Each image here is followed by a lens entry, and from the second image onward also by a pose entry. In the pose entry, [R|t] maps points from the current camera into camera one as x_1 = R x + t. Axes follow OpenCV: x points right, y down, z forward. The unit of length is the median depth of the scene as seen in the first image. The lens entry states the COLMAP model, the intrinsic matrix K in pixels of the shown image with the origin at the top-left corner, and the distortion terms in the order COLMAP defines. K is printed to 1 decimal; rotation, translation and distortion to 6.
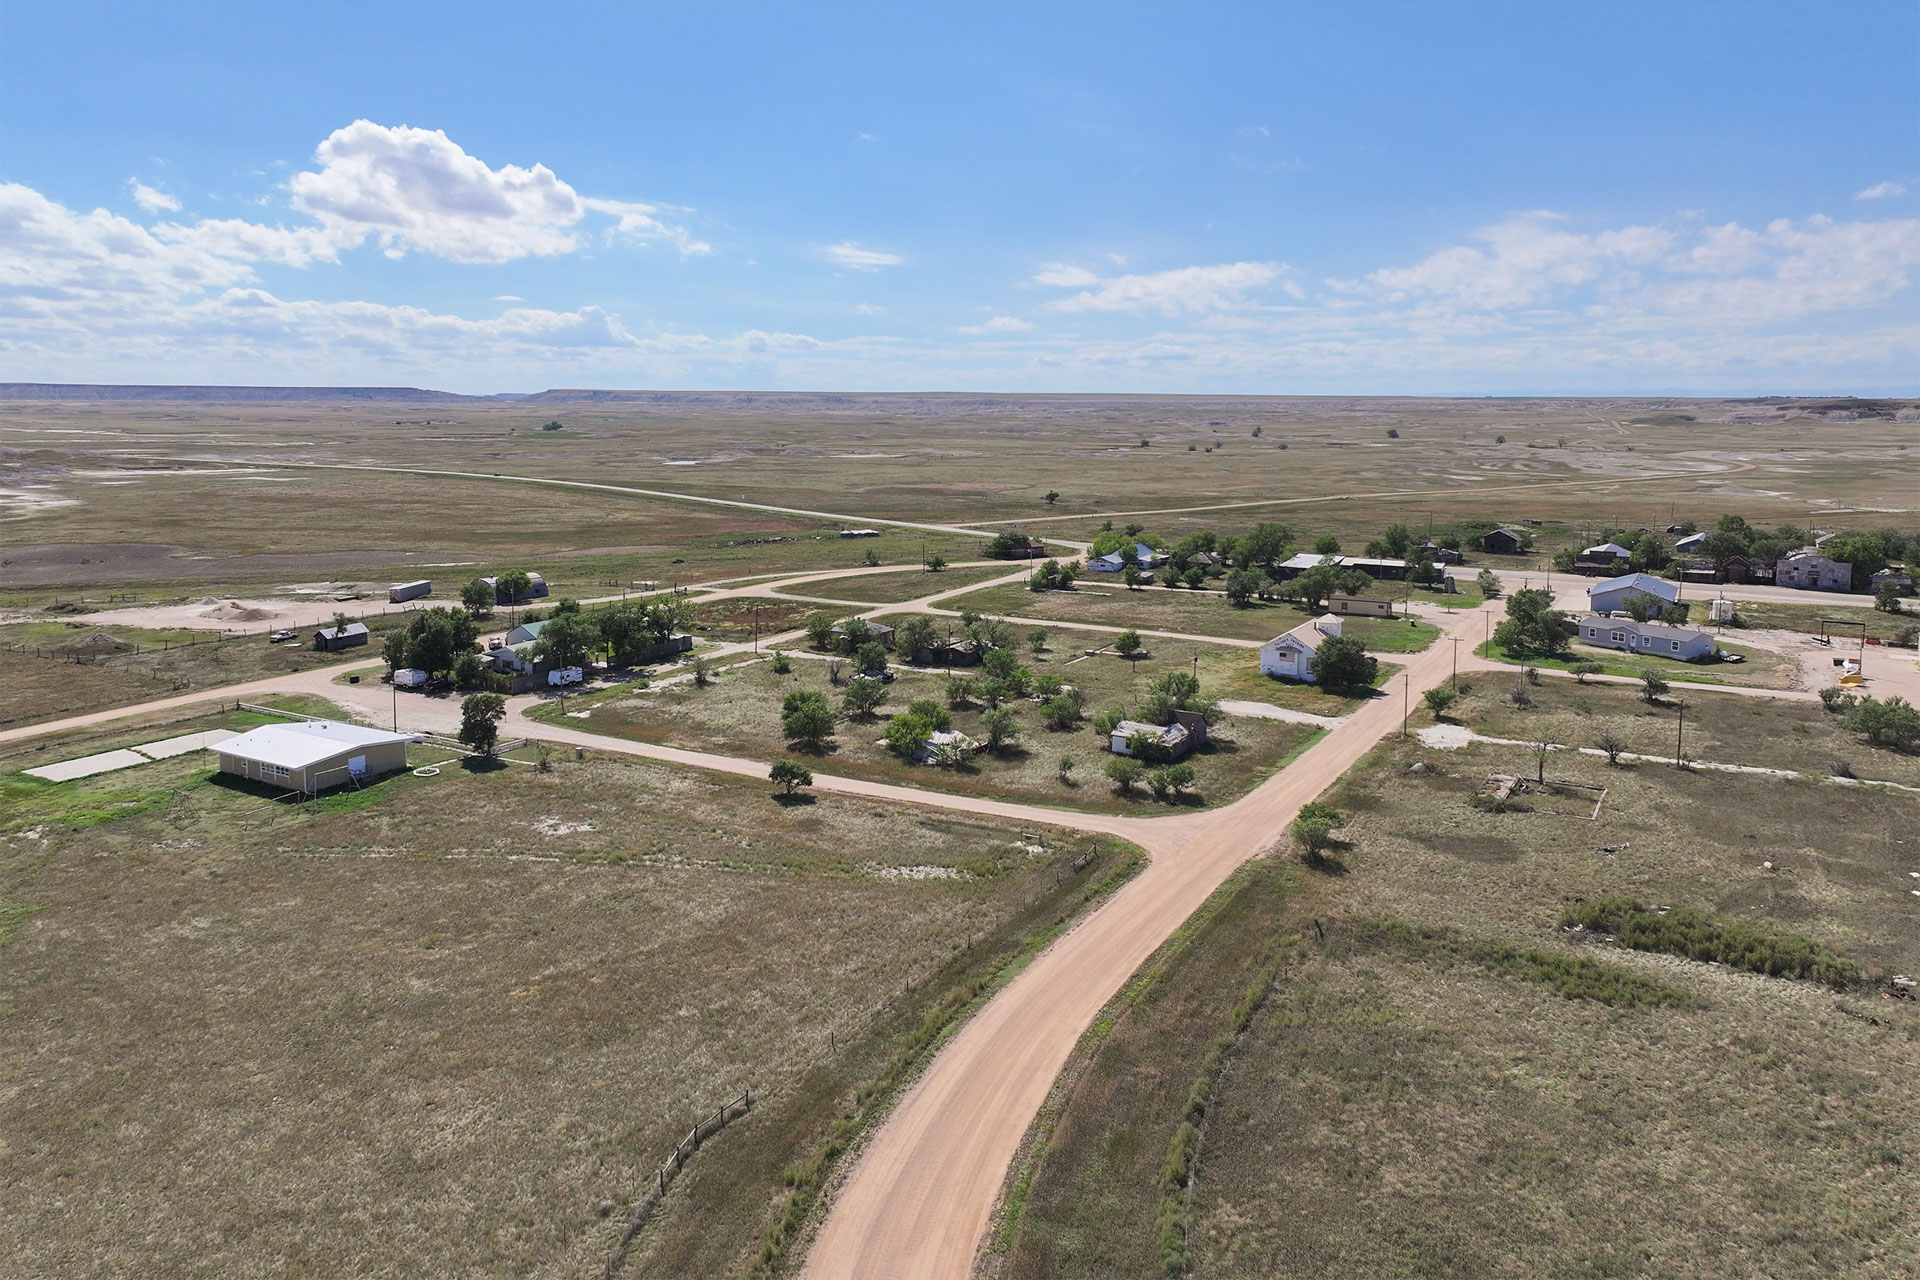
lens RADIAL K [[1328.5, 0, 959.2], [0, 1328.5, 596.8], [0, 0, 1]] dist [0.007015, 0.004095]
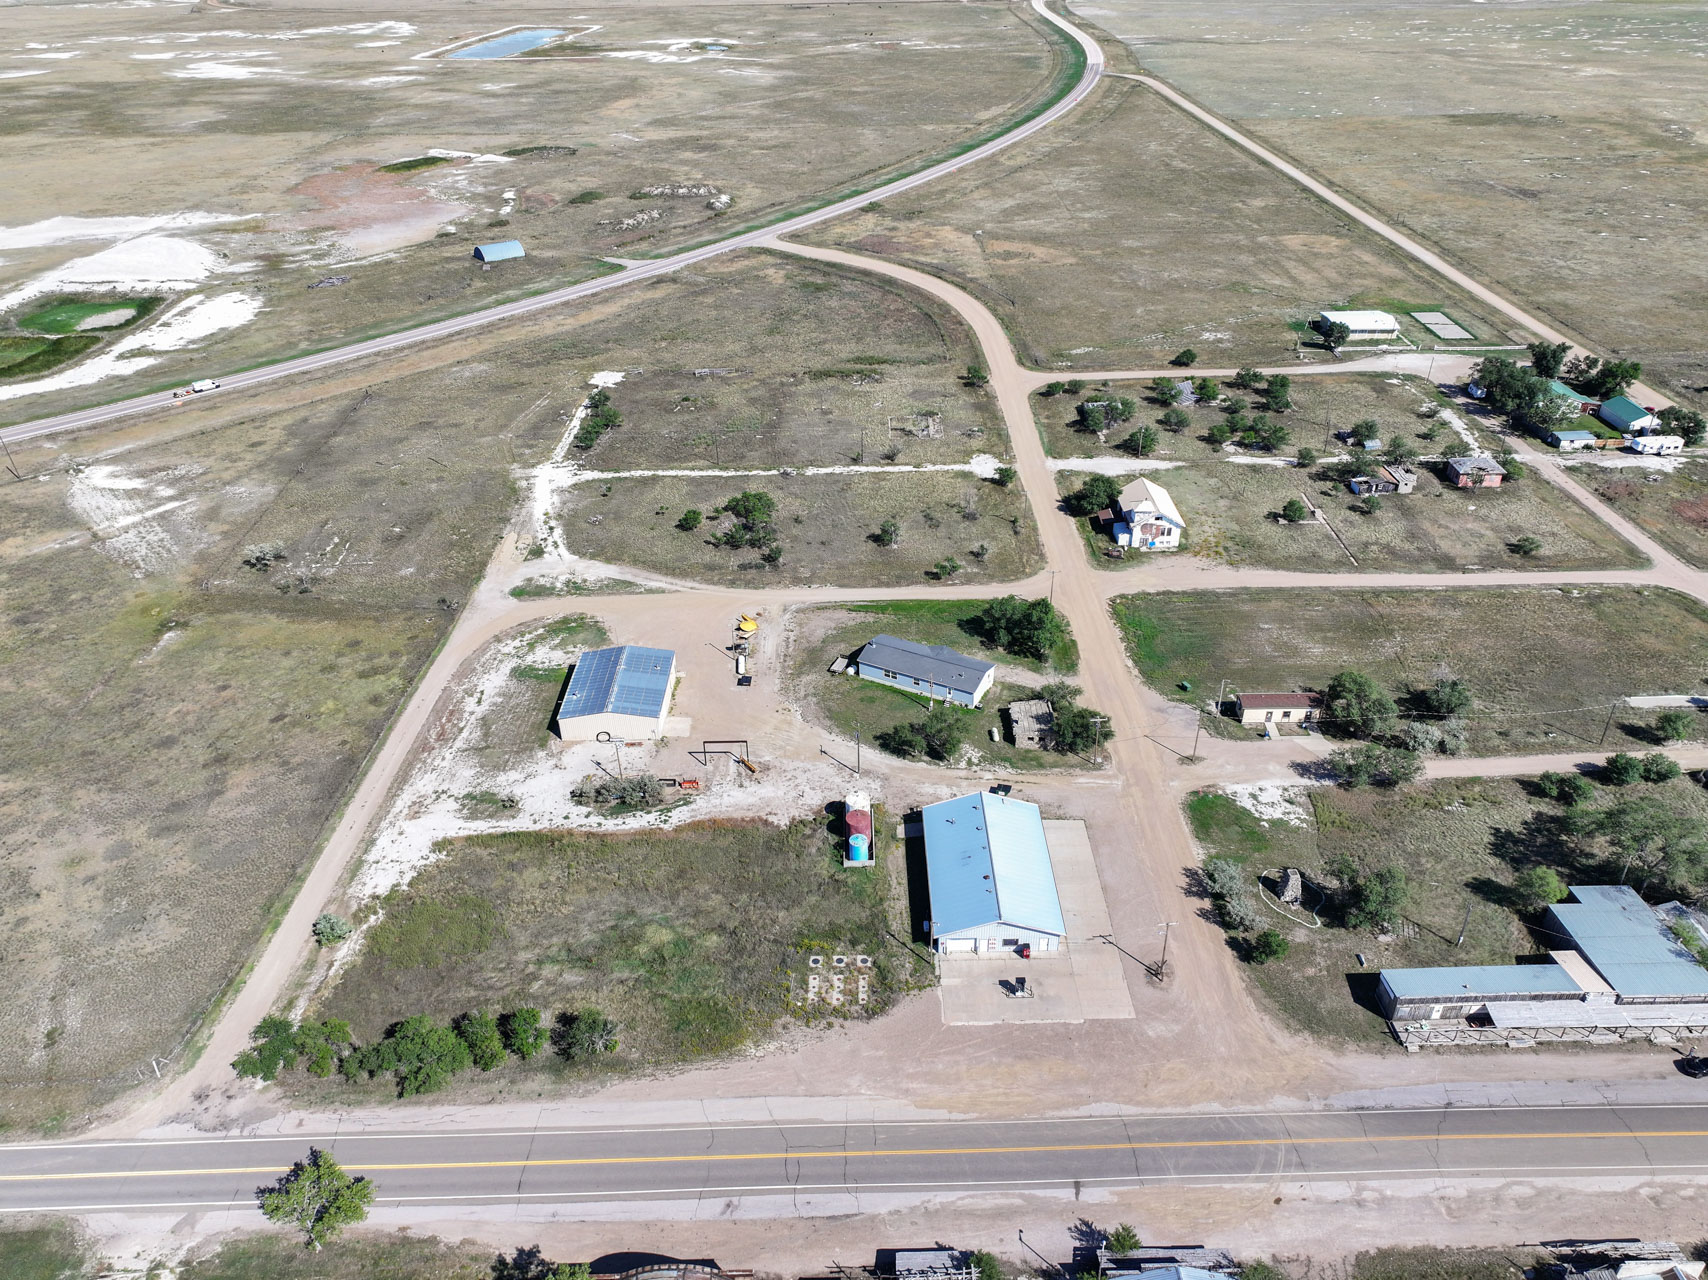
lens RADIAL K [[1170.4, 0, 862.6], [0, 1170.4, 639.1], [0, 0, 1]] dist [-0.000138, 0.014393]
pose [[-0.854148, 0.293185, -0.429505, 1.449114], [-0.061339, 0.763356, 0.643059, -0.808713], [0.516400, 0.575613, -0.634035, 2.402144]]
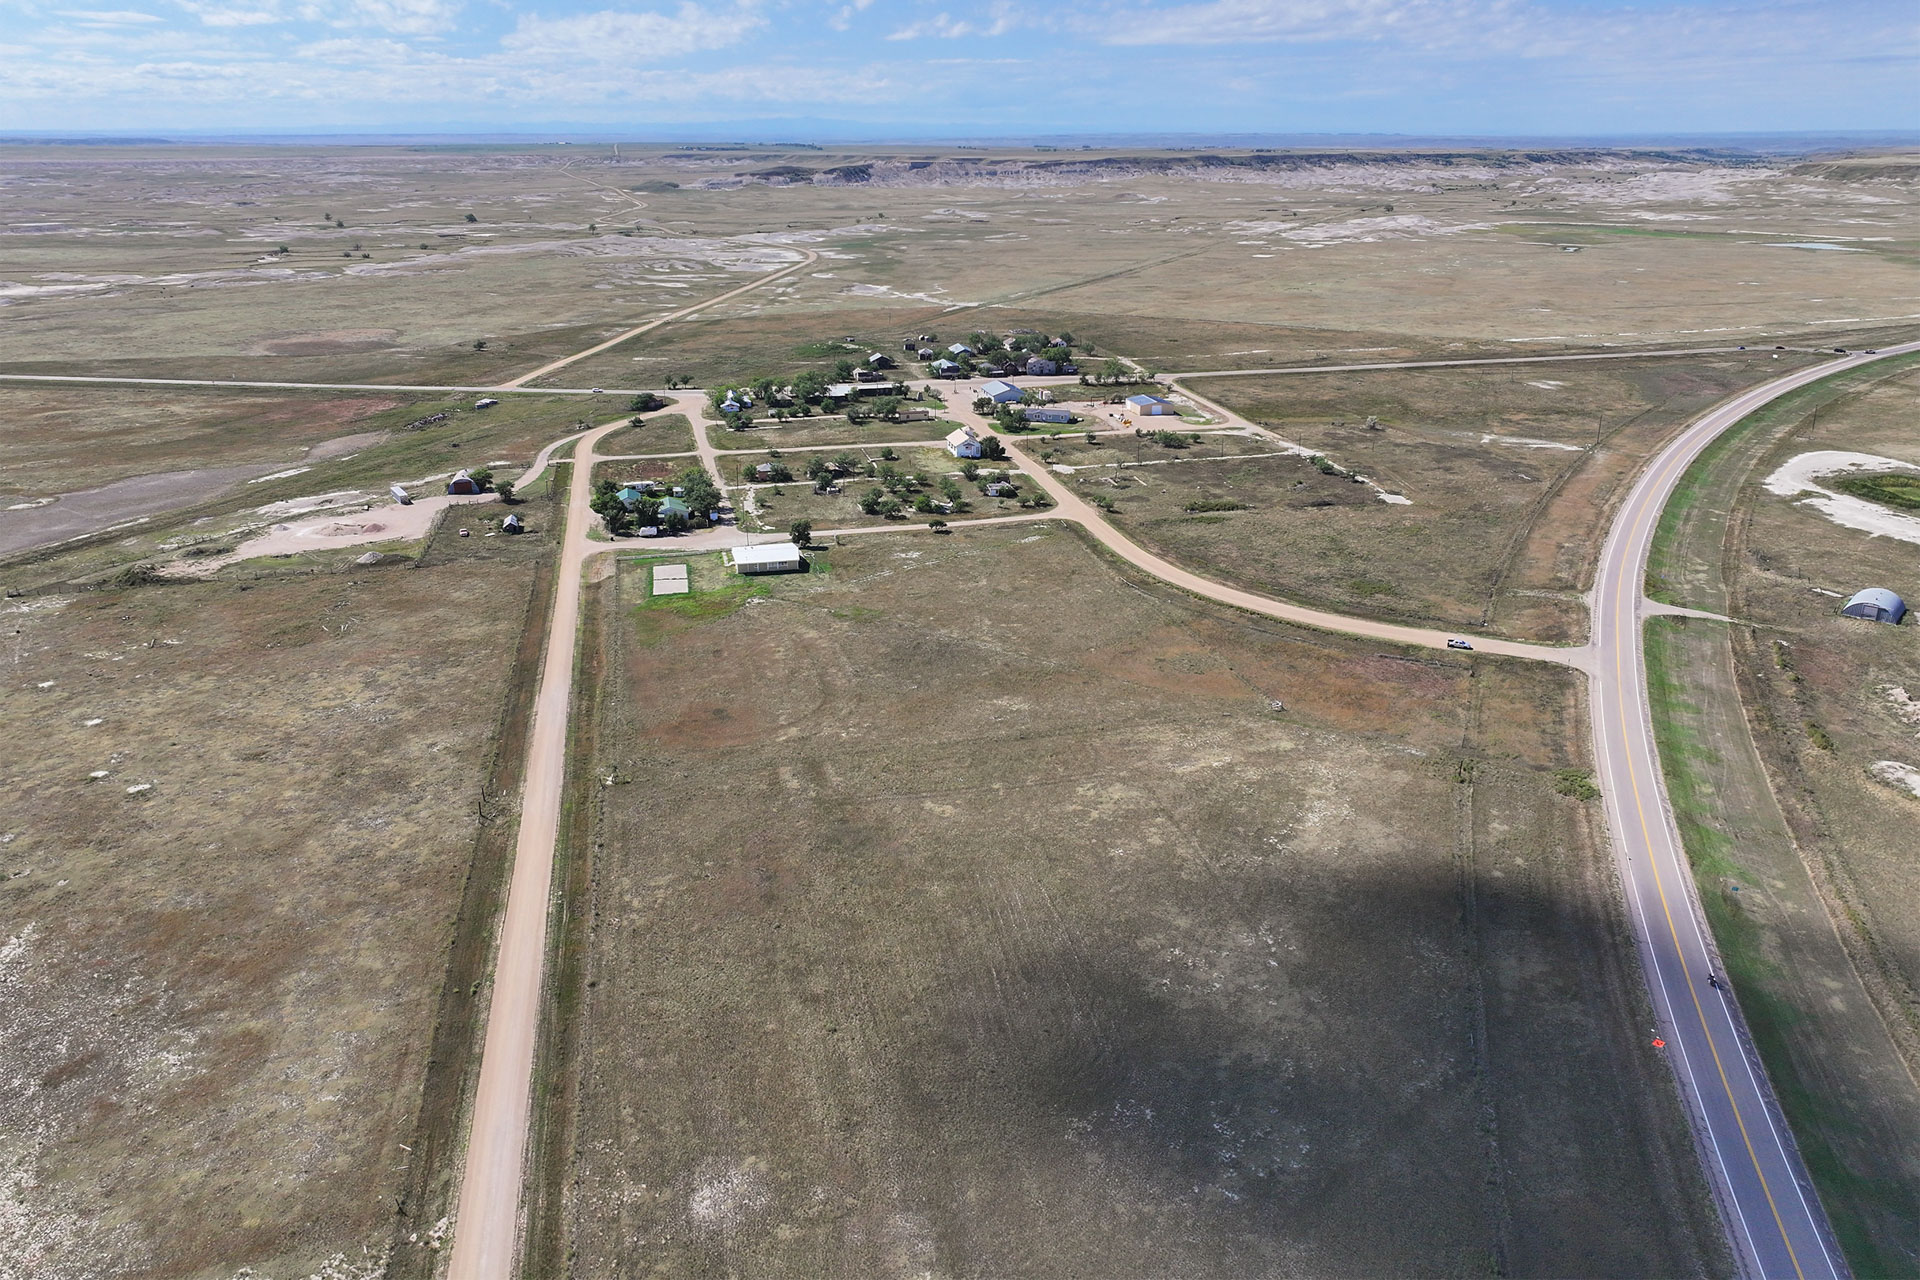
lens RADIAL K [[1328.5, 0, 959.2], [0, 1328.5, 596.8], [0, 0, 1]] dist [0.007015, 0.004095]
pose [[0.720251, -0.230457, 0.654315, -1.946958], [0.102551, 0.968215, 0.228131, -0.339413], [-0.686091, -0.097210, 0.720991, -0.993207]]
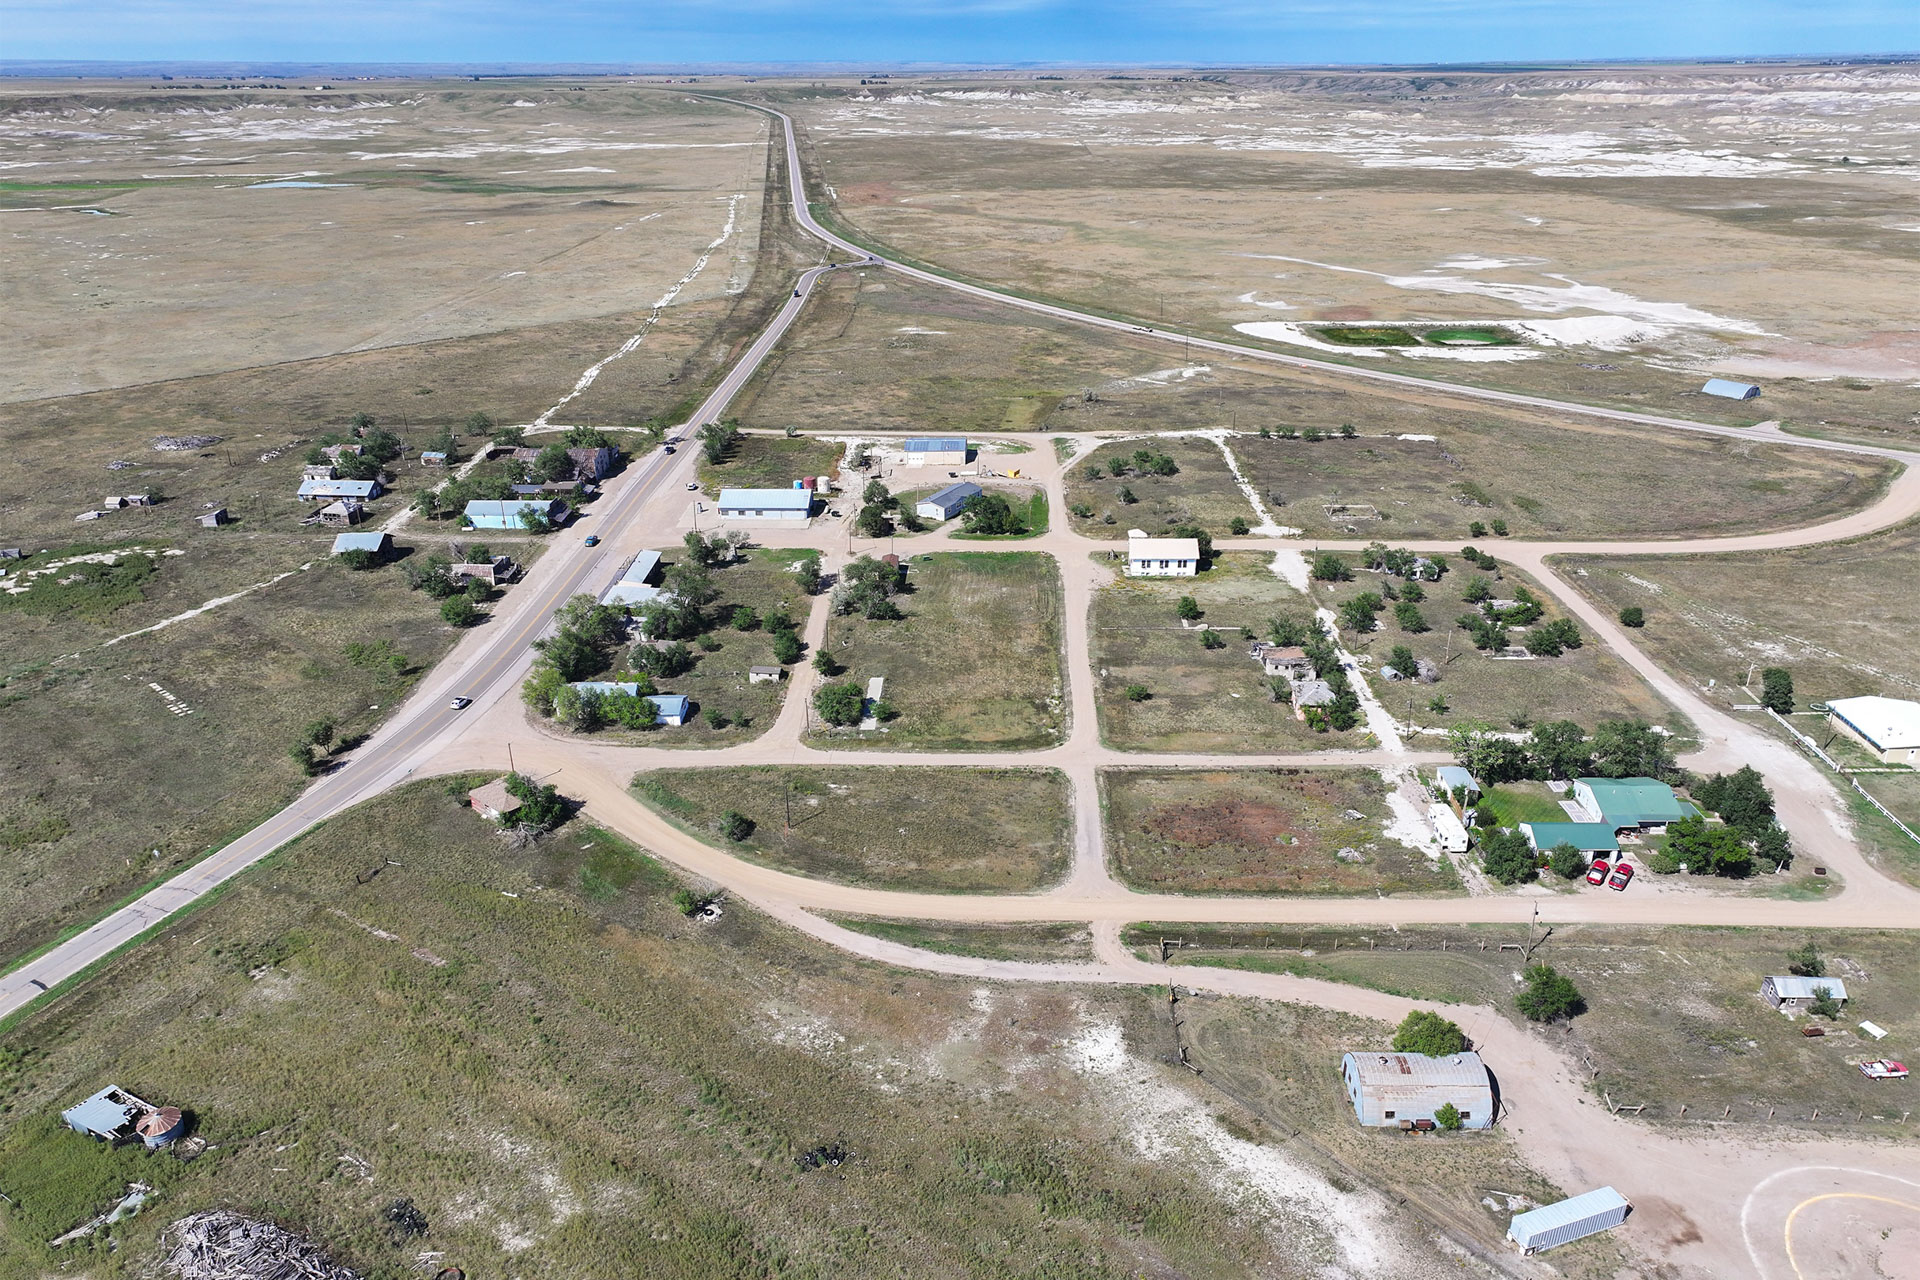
lens RADIAL K [[1346.2, 0, 979.1], [0, 1346.2, 695.3], [0, 0, 1]] dist [-0.001790, 0.024544]
pose [[-0.493781, -0.371258, 0.786351, -1.241694], [0.131754, 0.861901, 0.489661, -0.836391], [-0.859547, 0.345390, -0.376676, 2.631516]]
